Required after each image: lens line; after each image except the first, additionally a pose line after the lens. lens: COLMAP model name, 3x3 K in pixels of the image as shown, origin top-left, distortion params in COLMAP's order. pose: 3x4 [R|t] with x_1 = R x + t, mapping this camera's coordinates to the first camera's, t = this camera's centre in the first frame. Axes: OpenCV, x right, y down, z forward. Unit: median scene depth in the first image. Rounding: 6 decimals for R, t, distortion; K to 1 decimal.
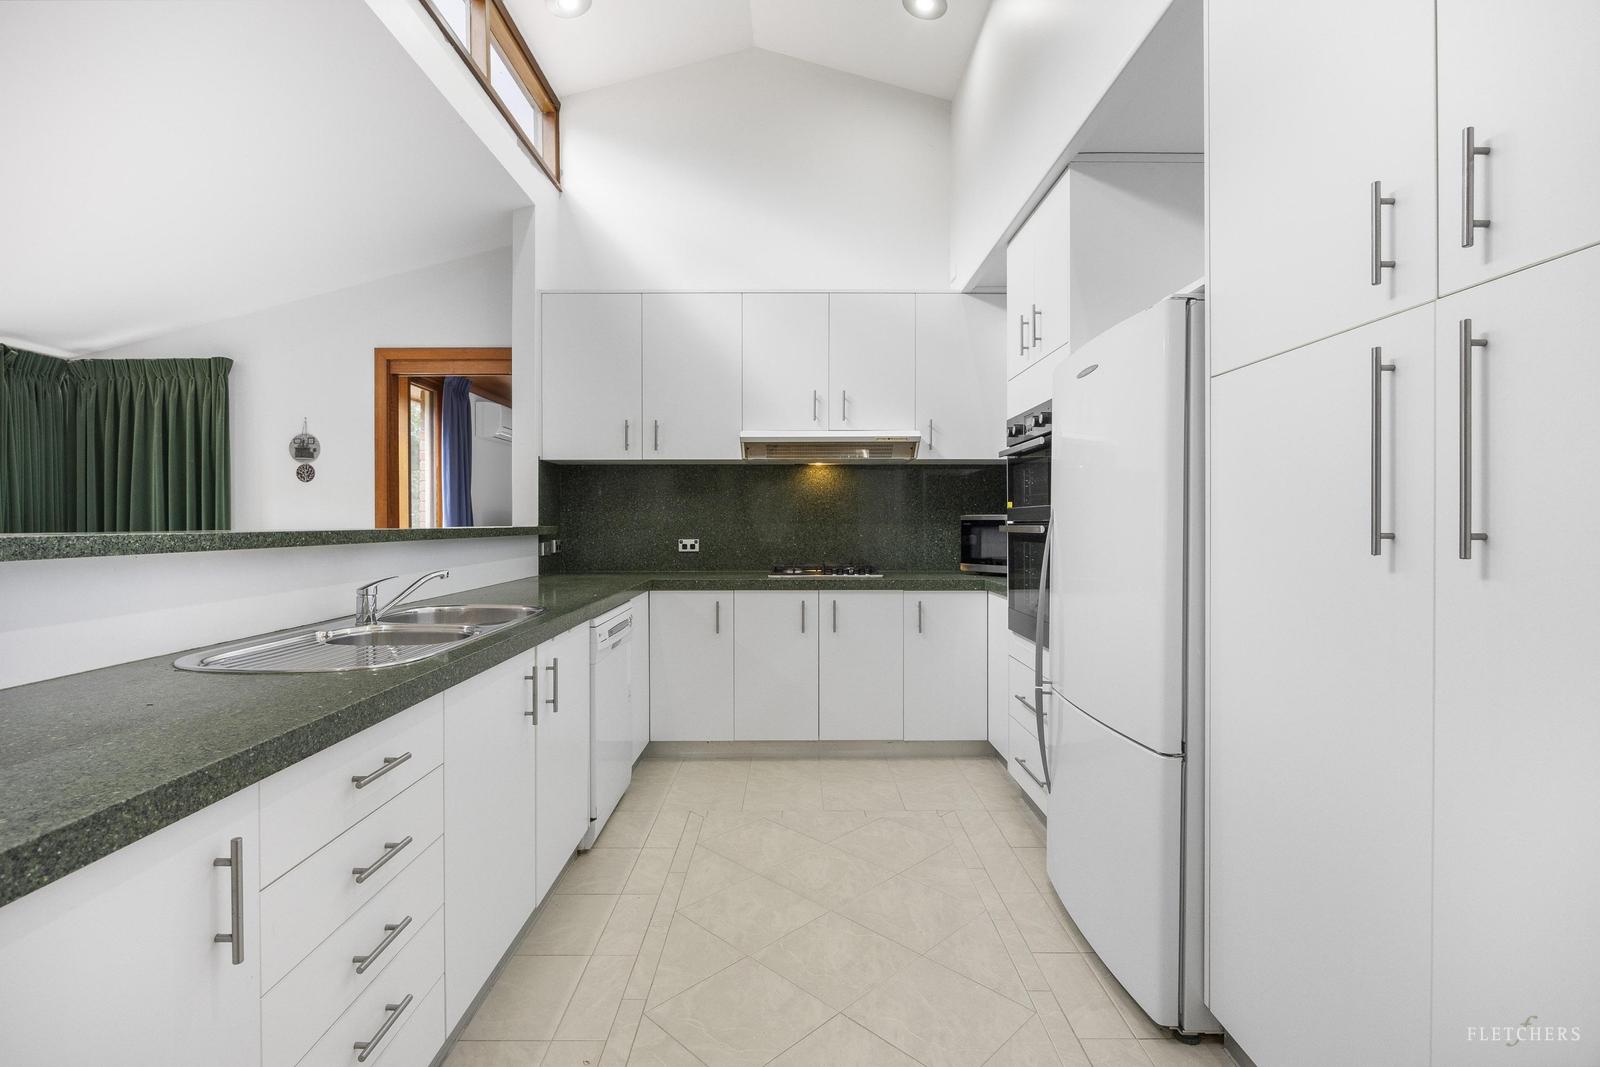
lens RADIAL K [[754.5, 0, 799.6], [0, 754.5, 525.6], [0, 0, 1]] dist [-0.002235, 0.000079]
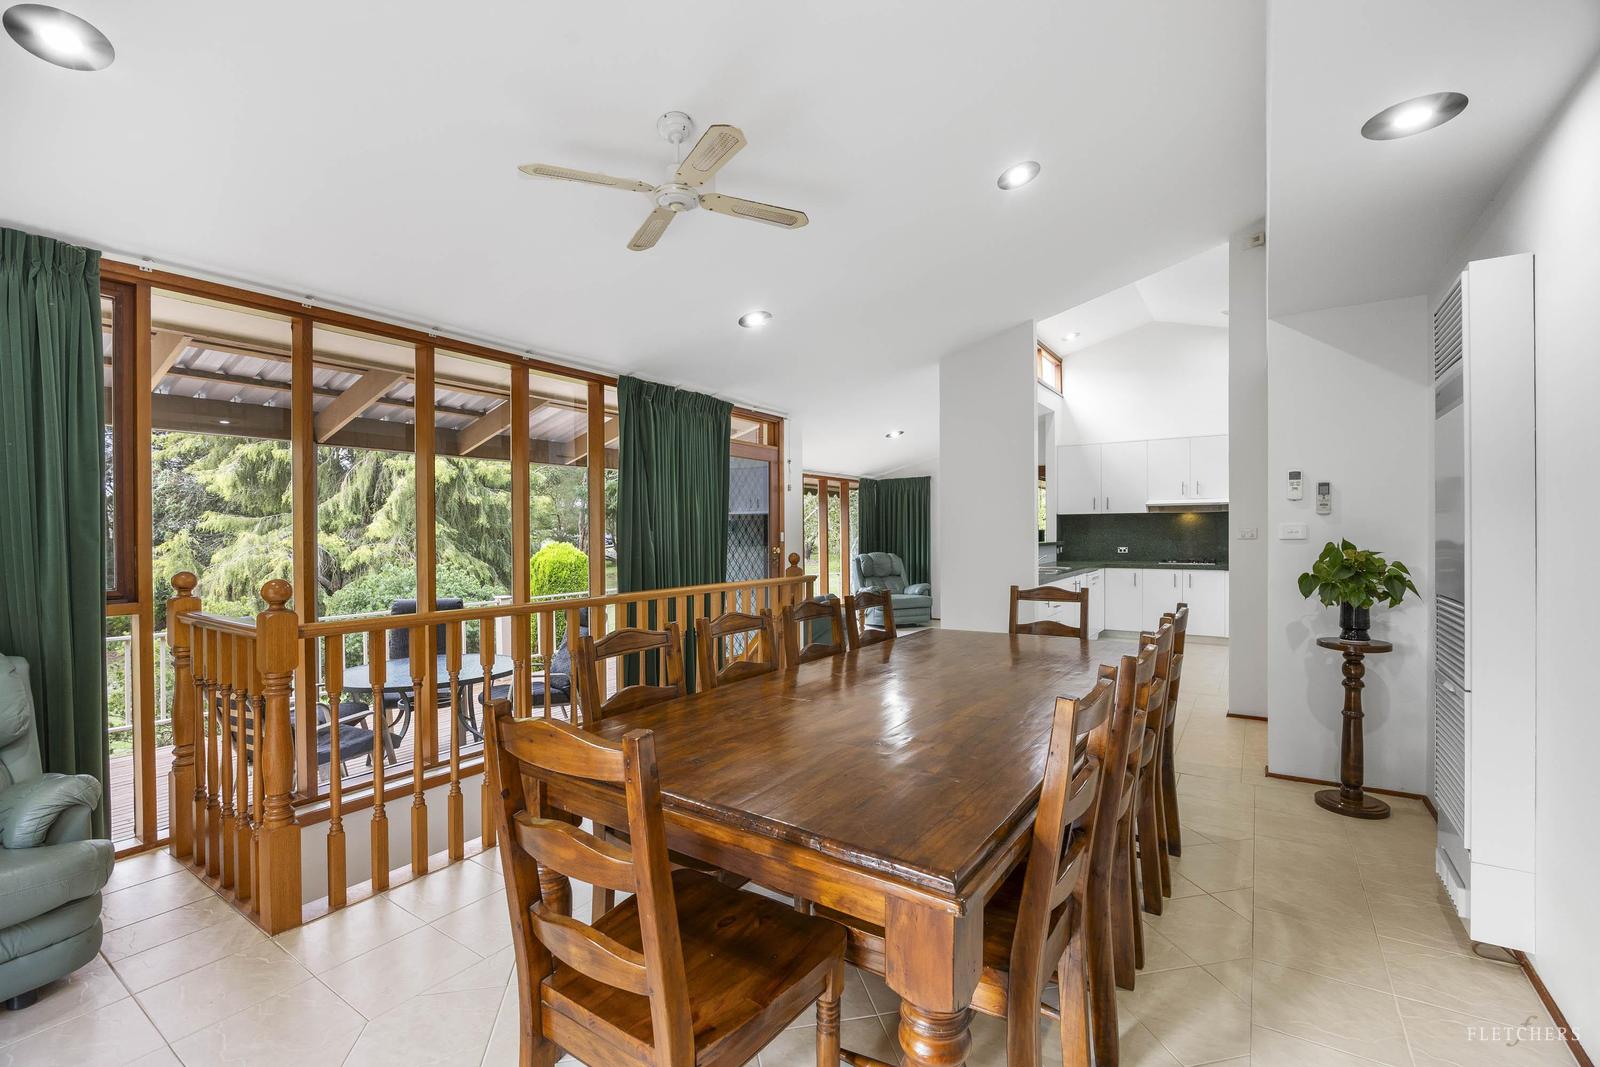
lens RADIAL K [[693.7, 0, 796.4], [0, 693.7, 527.0], [0, 0, 1]] dist [-0.000483, 0.000010]
pose [[0.819208, -0.006761, -0.573457, 0.260715], [0.005639, 0.999977, -0.003734, -0.042856], [0.573469, -0.000175, 0.819227, -1.357797]]
